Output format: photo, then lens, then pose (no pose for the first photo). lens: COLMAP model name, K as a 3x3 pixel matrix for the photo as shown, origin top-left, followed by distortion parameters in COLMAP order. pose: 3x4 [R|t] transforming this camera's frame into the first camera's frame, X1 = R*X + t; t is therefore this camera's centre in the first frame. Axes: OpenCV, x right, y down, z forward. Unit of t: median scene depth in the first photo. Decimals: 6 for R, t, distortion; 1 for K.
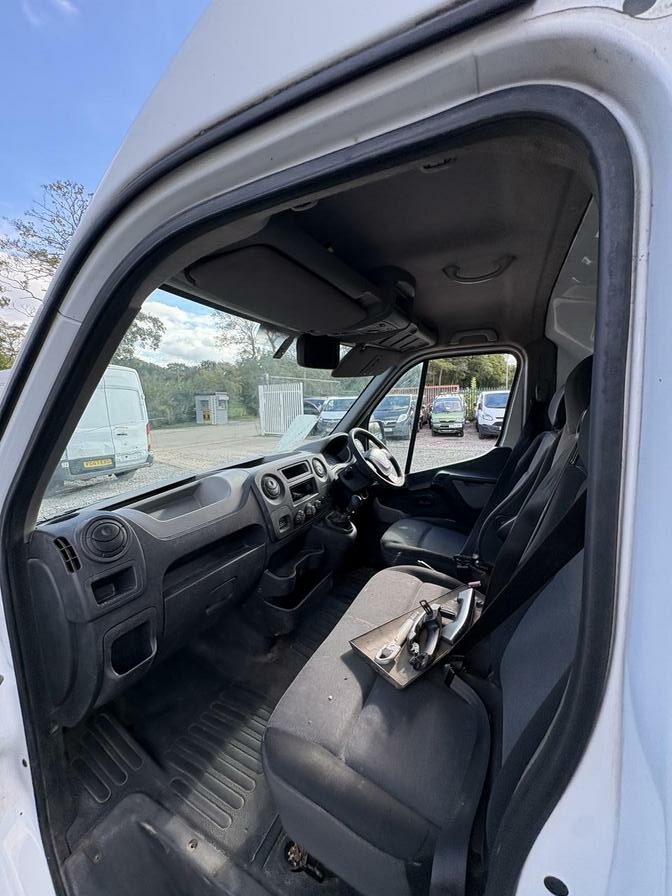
lens RADIAL K [[362.3, 0, 335.0], [0, 362.3, 451.9], [0, 0, 1]] dist [0.000459, 0.000296]
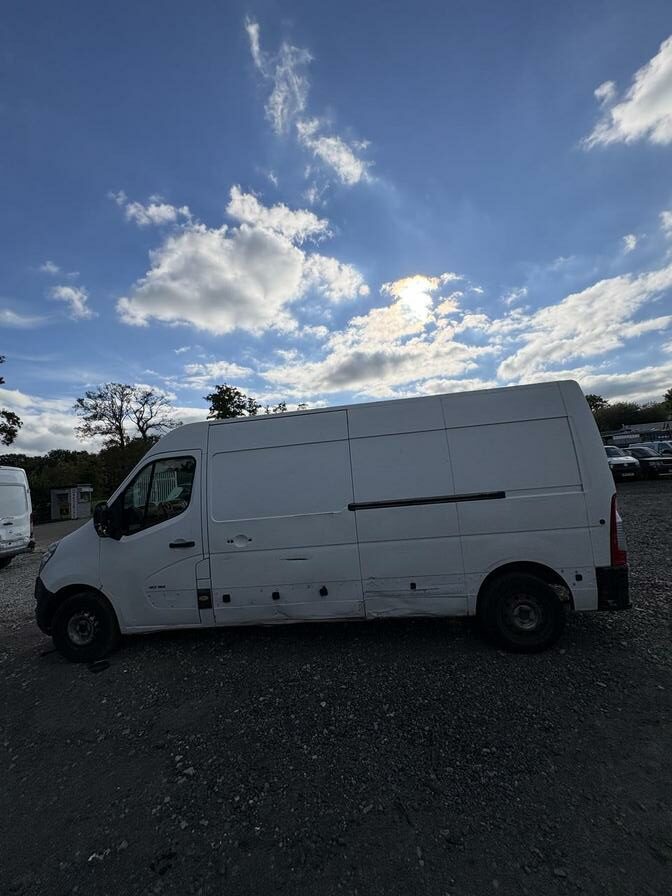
lens RADIAL K [[353.9, 0, 349.0], [0, 353.9, 437.5], [0, 0, 1]] dist [0.001666, 0.000203]
pose [[0.933644, -0.014973, 0.357888, 0.154965], [0.108265, 0.964192, -0.242099, 0.285015], [-0.341448, 0.264781, 0.901834, -1.780733]]
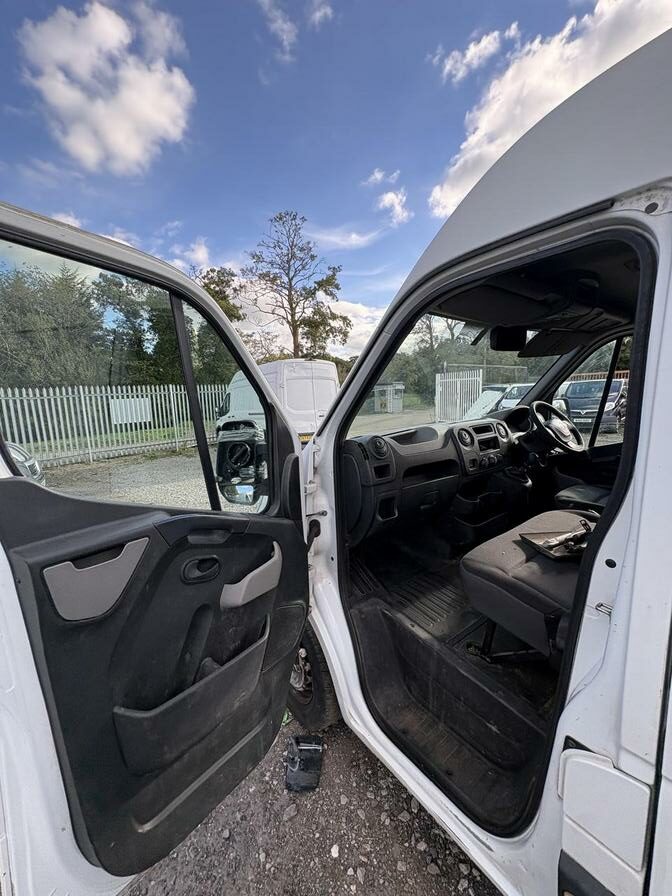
lens RADIAL K [[364.1, 0, 330.8], [0, 364.1, 450.2], [0, 0, 1]] dist [-0.002741, 0.000383]
pose [[0.890097, 0.061372, -0.451620, 0.002399], [-0.051394, 0.998088, 0.034341, 0.085827], [0.452864, -0.007356, 0.891549, -0.347137]]
